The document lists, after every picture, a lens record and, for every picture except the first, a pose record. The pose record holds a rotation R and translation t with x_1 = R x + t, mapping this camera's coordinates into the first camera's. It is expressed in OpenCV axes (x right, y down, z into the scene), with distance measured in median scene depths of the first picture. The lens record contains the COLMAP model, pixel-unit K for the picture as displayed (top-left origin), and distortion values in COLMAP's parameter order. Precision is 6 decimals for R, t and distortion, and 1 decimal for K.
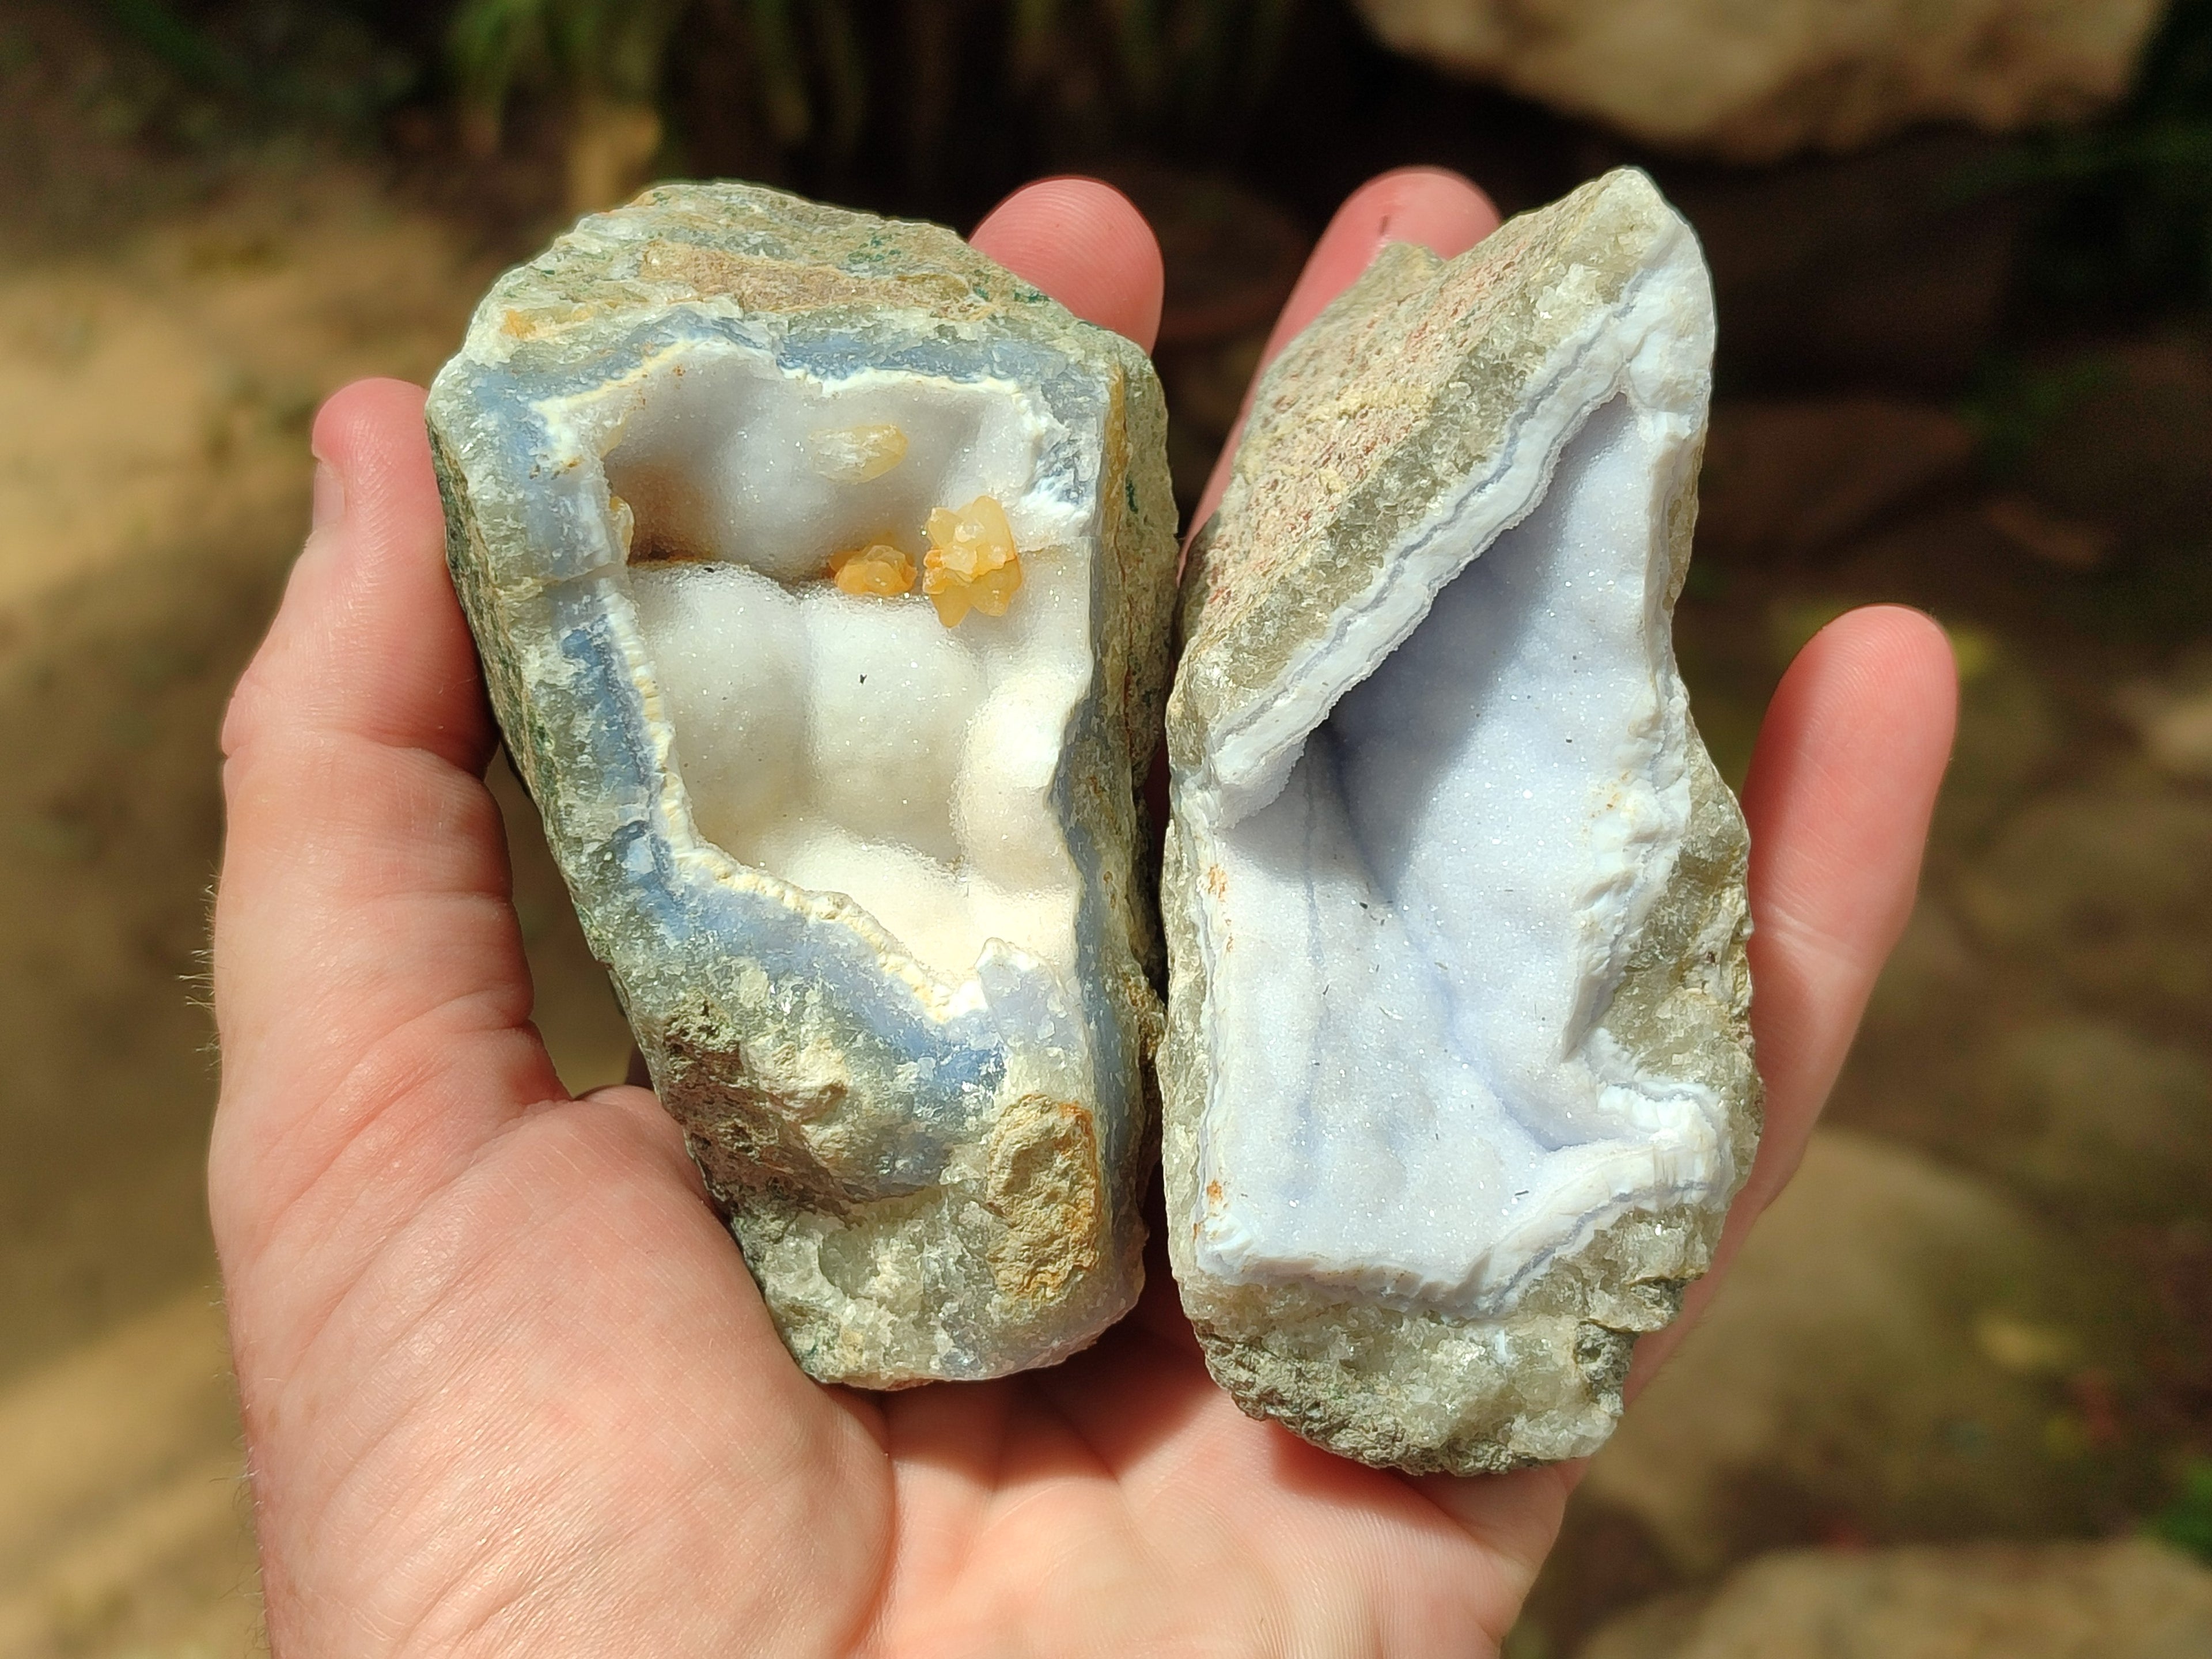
lens RADIAL K [[2777.9, 0, 1106.0], [0, 2777.9, 829.5], [0, 0, 1]] dist [0.174292, -0.004216]
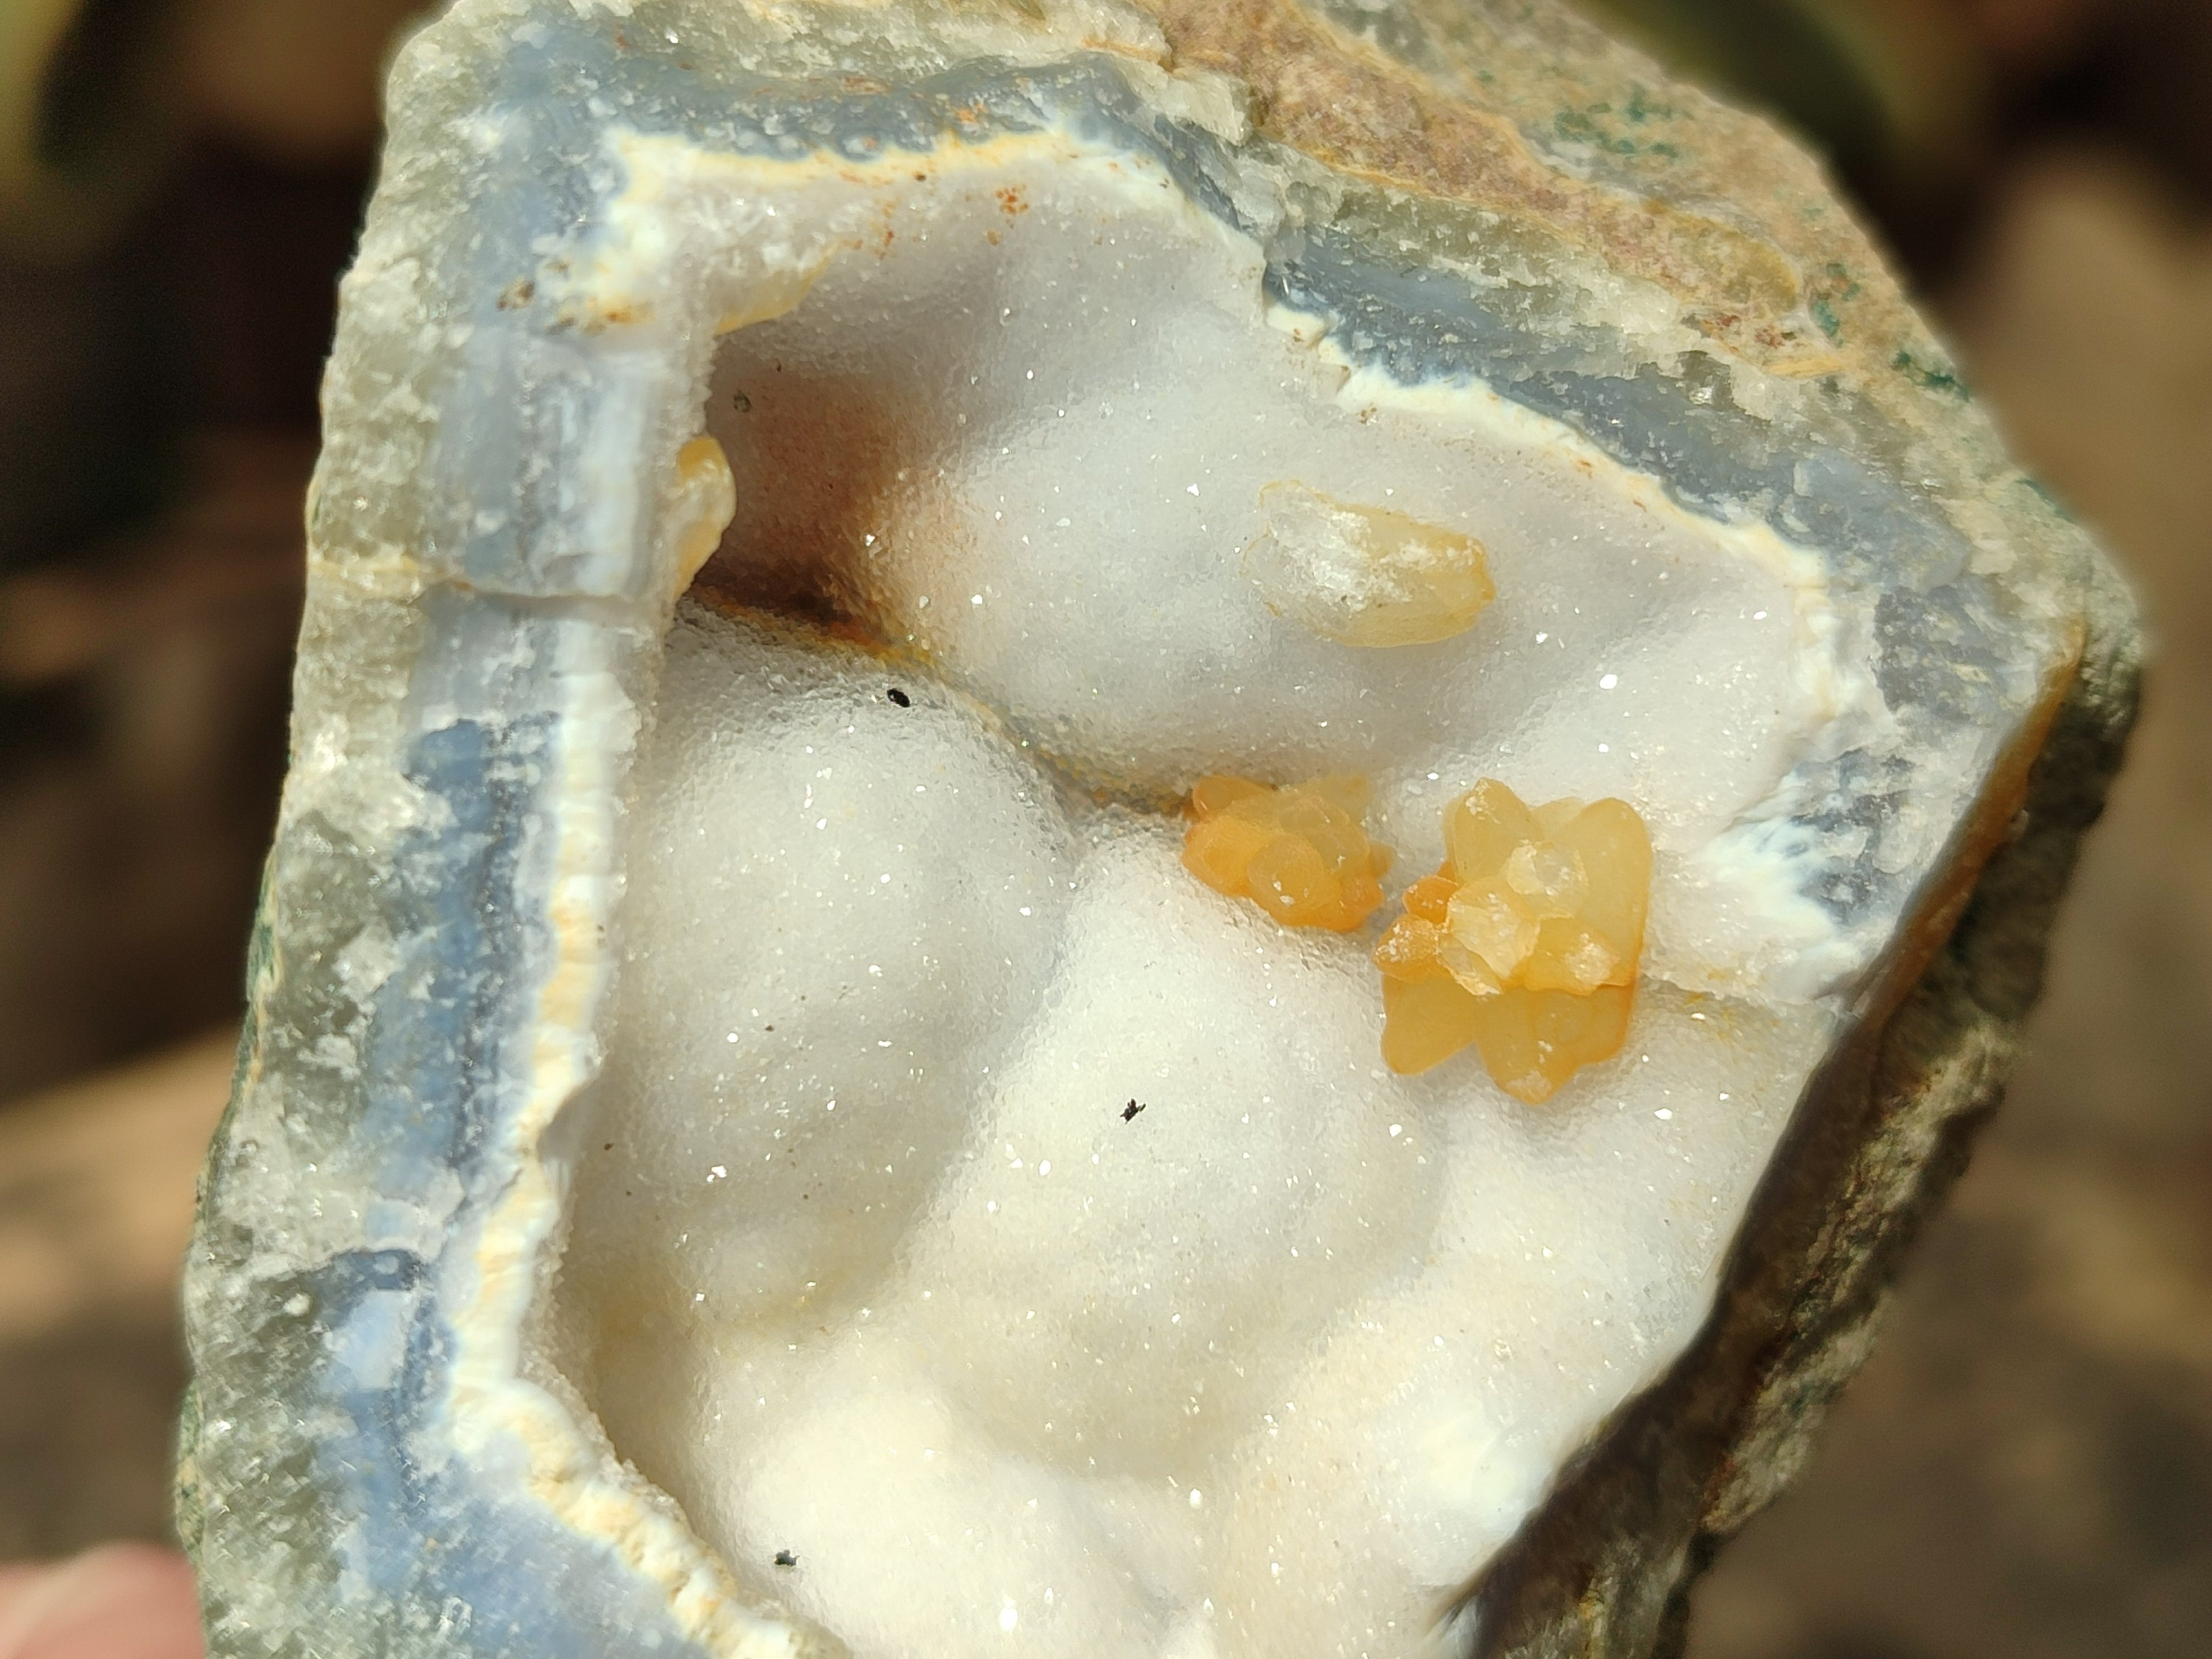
lens RADIAL K [[3323.5, 0, 1106.0], [0, 3323.5, 829.5], [0, 0, 1]] dist [0.384409, -2.915498]
pose [[0.901085, 0.405972, -0.152422, -0.036356], [-0.408875, 0.912494, 0.013223, -0.094910], [0.144452, 0.050407, 0.988227, 0.544759]]
